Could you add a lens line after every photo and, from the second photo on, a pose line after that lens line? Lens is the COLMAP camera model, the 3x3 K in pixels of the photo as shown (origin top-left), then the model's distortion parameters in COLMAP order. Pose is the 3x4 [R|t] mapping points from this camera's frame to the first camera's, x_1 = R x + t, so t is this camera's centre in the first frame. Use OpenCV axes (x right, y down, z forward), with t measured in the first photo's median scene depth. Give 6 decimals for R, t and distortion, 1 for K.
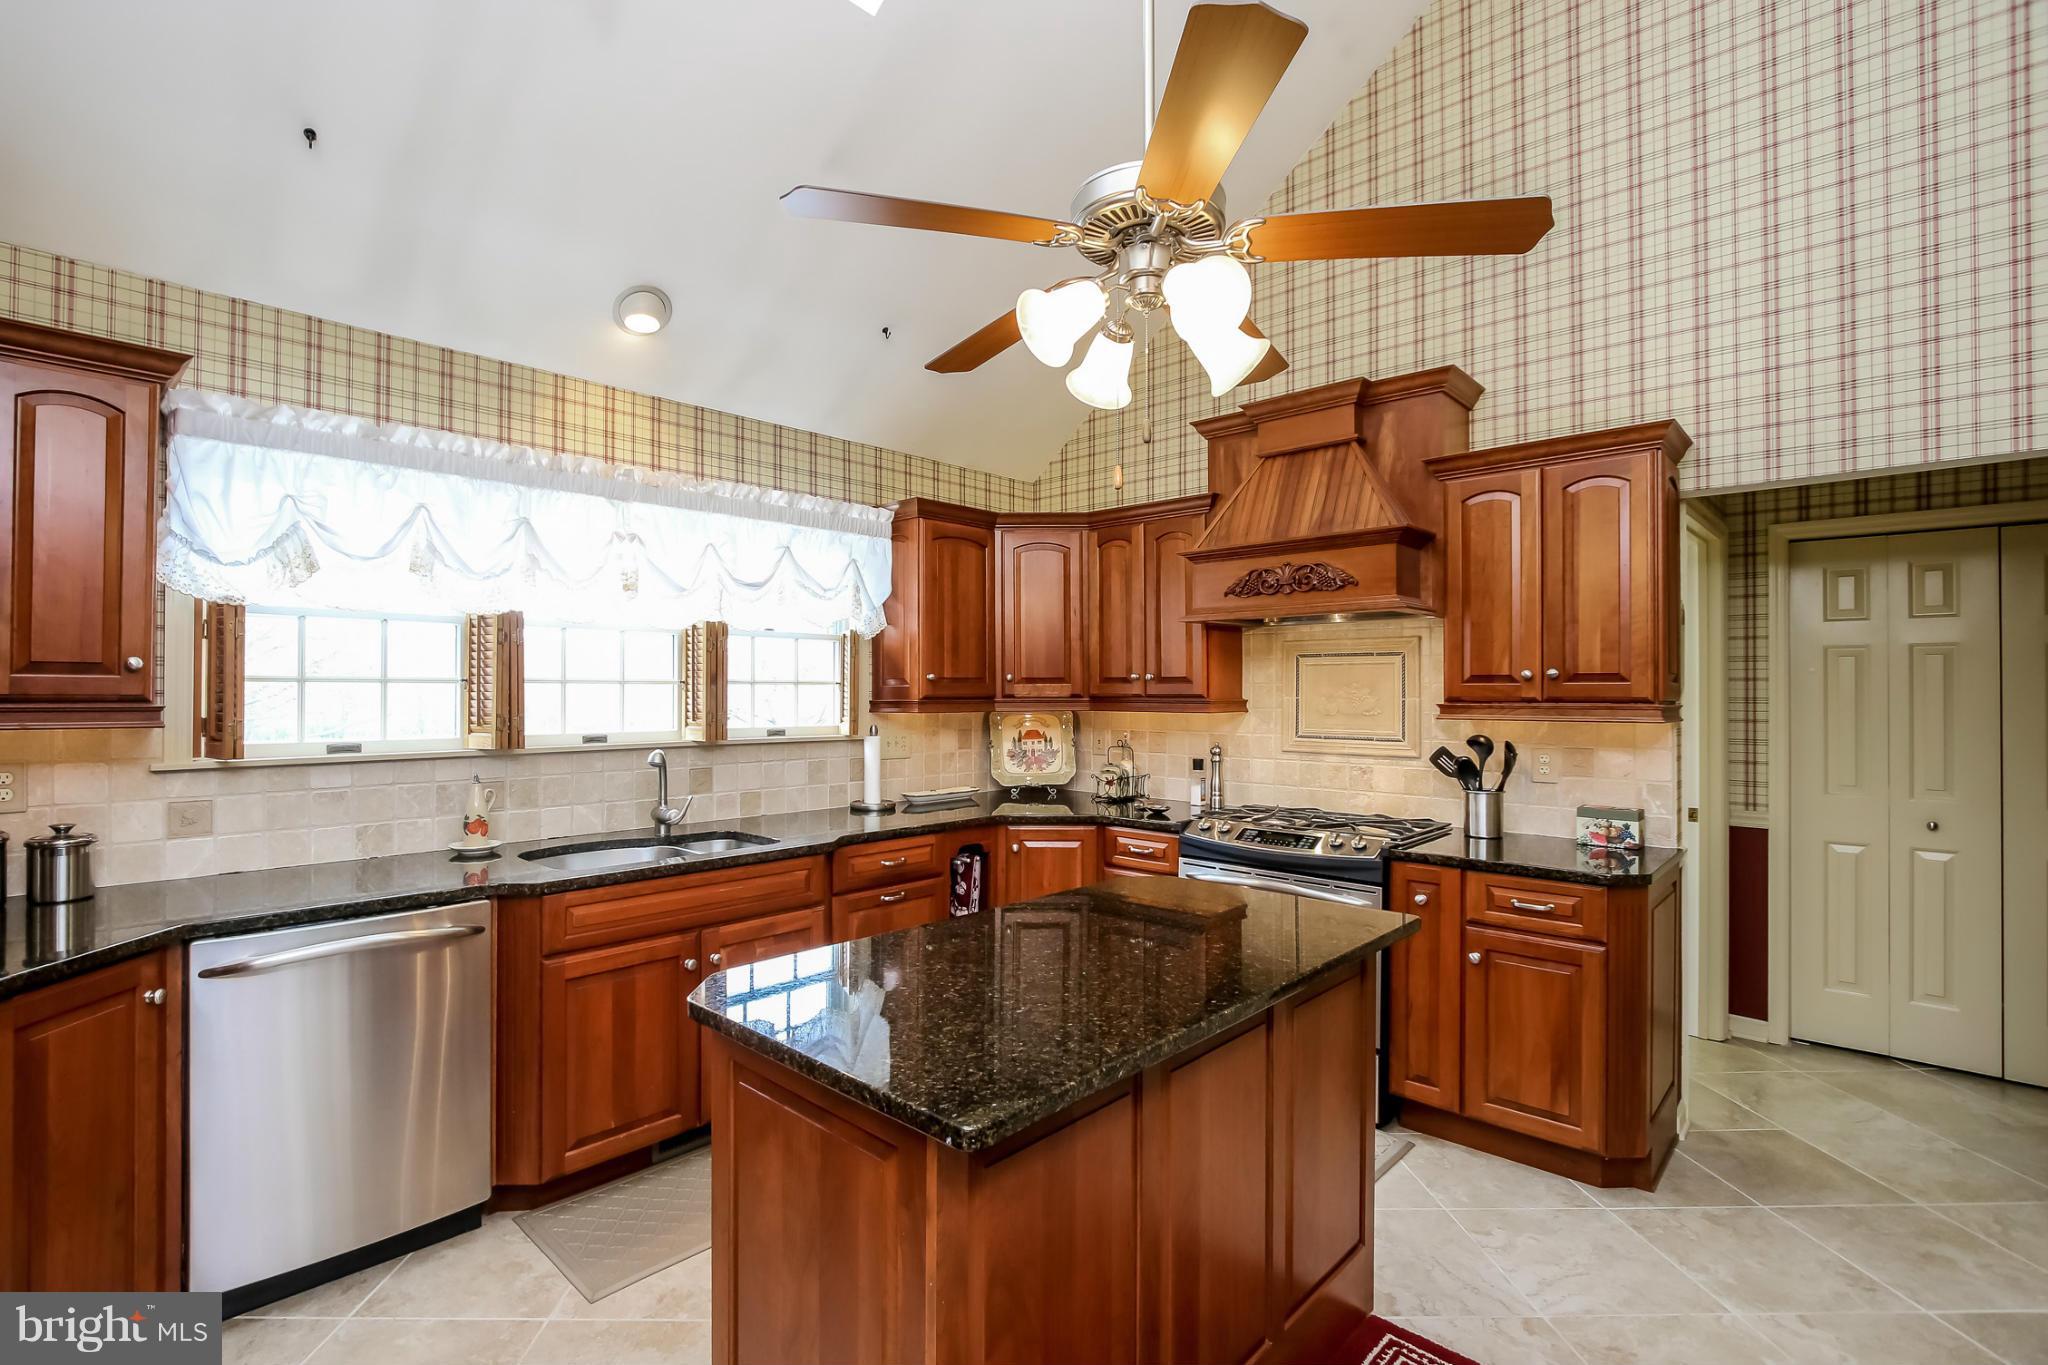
lens RADIAL K [[933.4, 0, 1005.5], [0, 933.4, 684.4], [0, 0, 1]] dist [-0.004268, -0.000331]
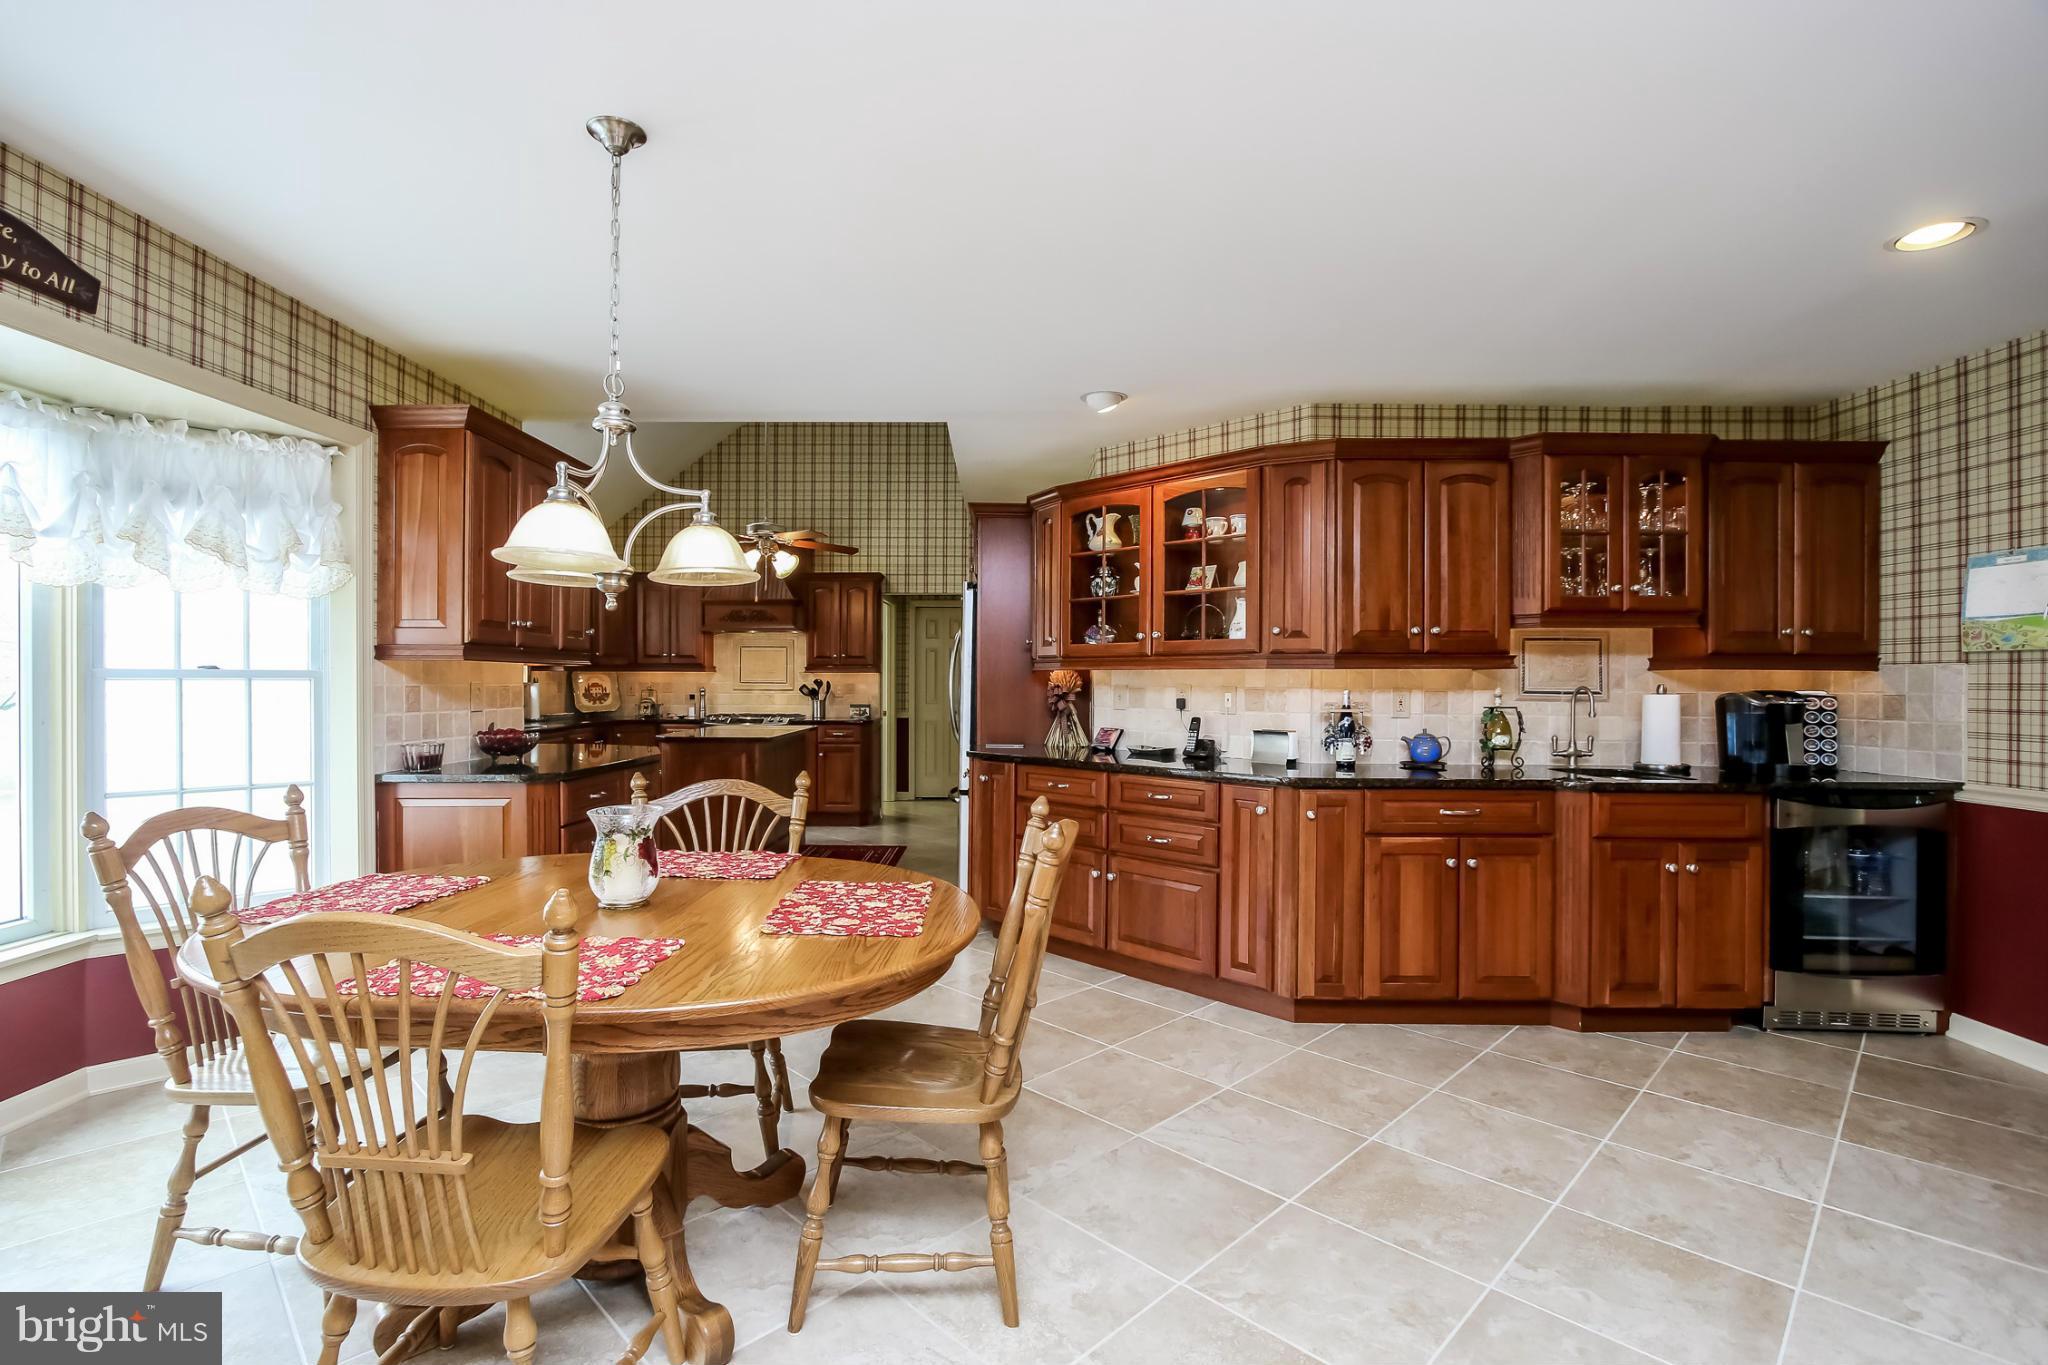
lens RADIAL K [[933.4, 0, 1013.2], [0, 933.4, 684.4], [0, 0, 1]] dist [-0.004268, -0.000331]
pose [[0.721047, -0.000719, 0.692886, -0.802159], [-0.007966, 0.999925, 0.009327, 0.035160], [-0.692841, -0.012245, 0.720987, -1.116627]]
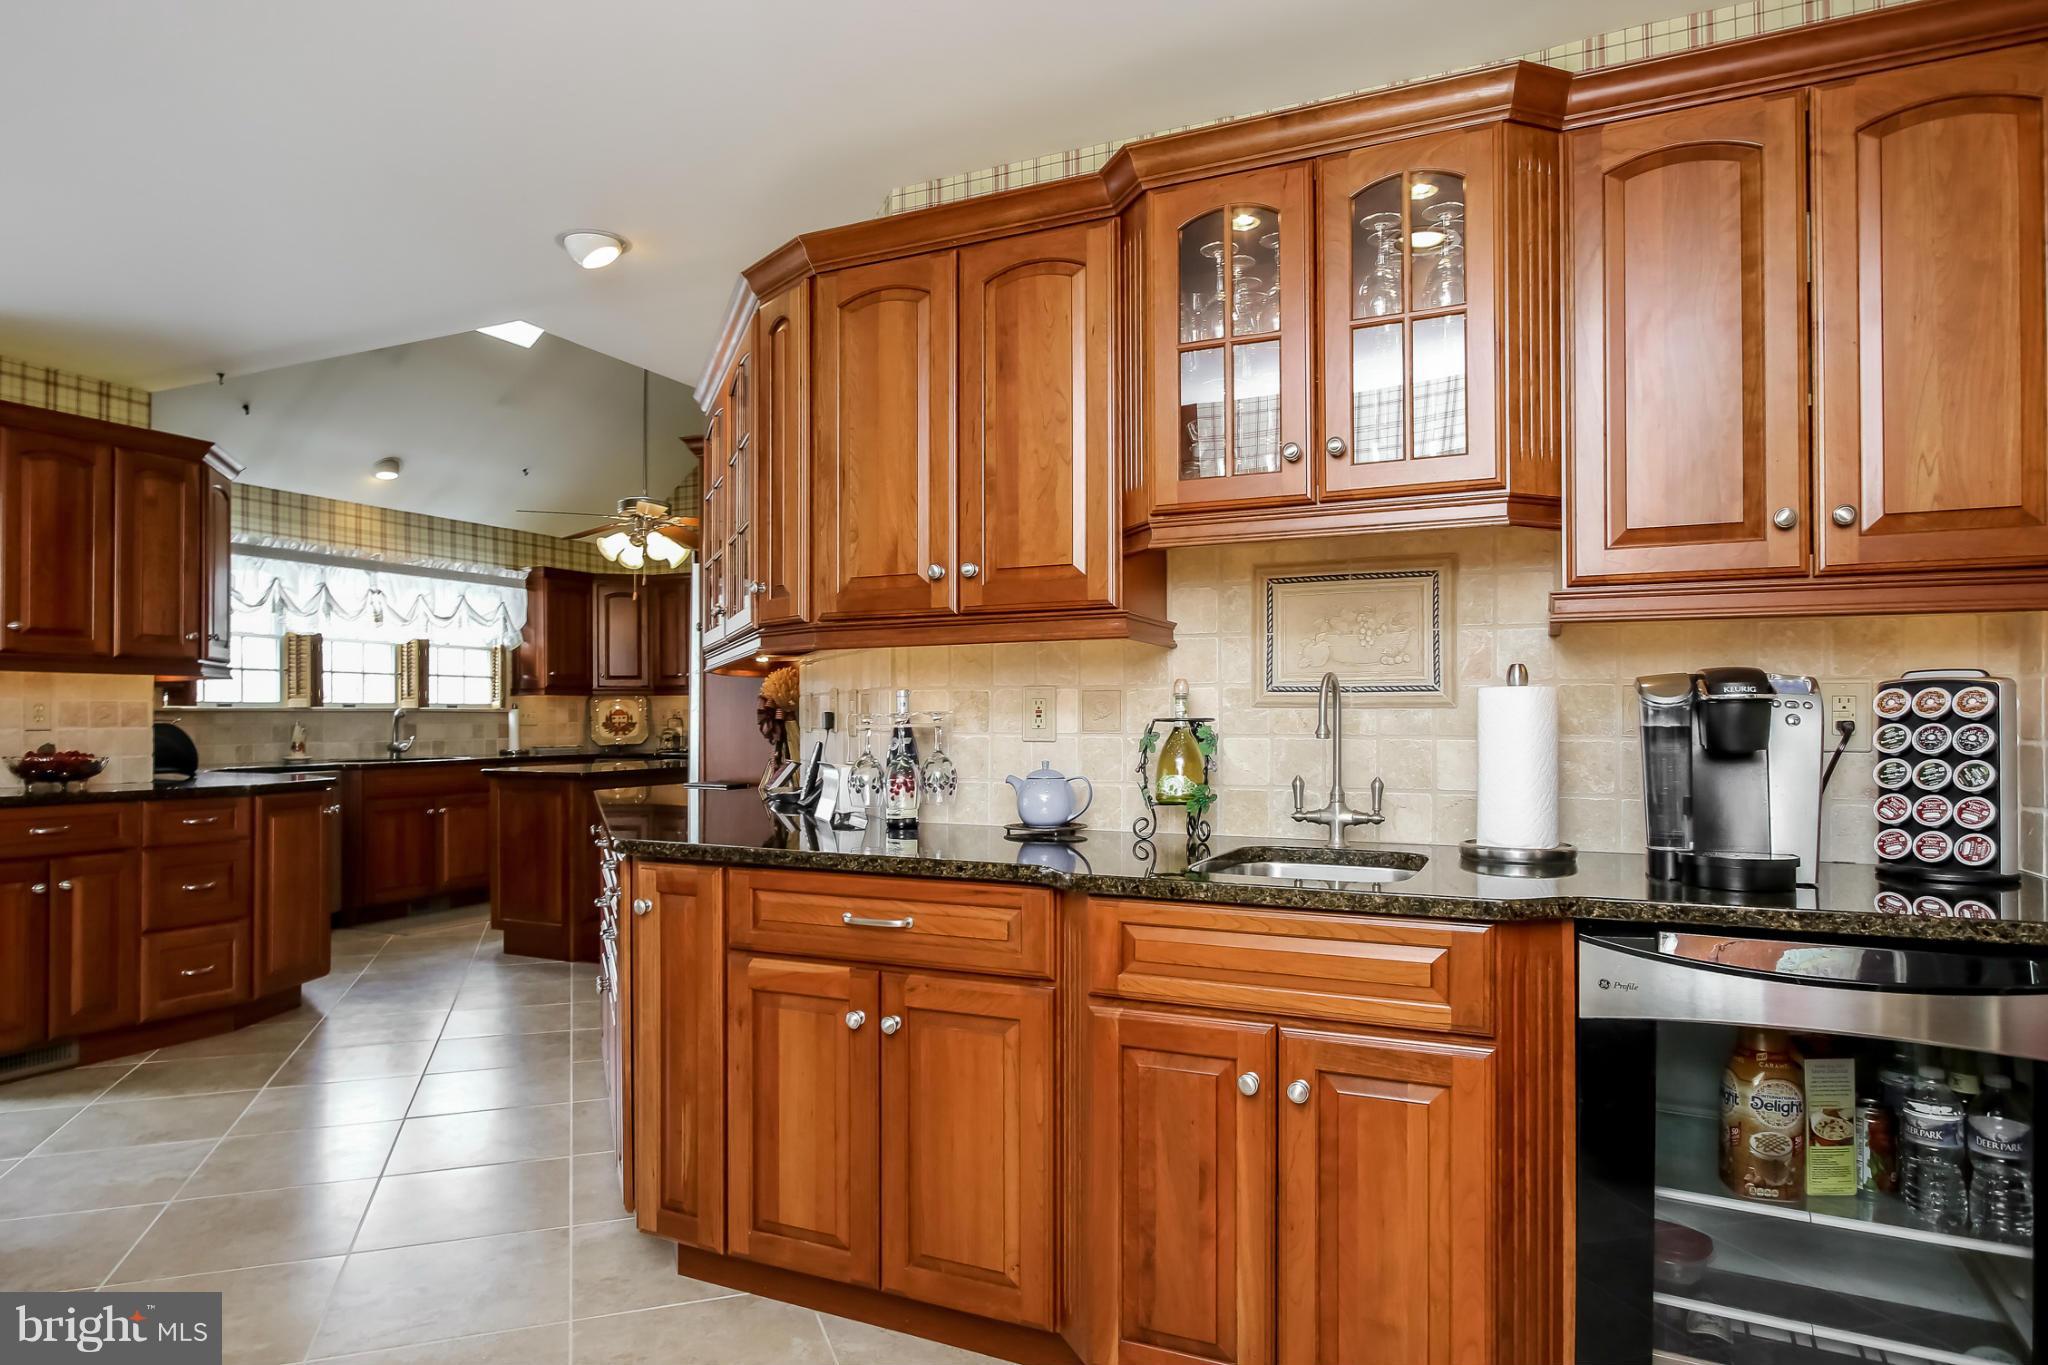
lens RADIAL K [[1201.7, 0, 1012.8], [0, 1201.7, 712.4], [0, 0, 1]] dist [-0.002409, 0.001235]
pose [[0.948062, -0.003964, 0.318061, 0.017797], [0.003174, 0.999990, 0.003003, 0.060489], [-0.318070, -0.001838, 0.948065, -1.348635]]
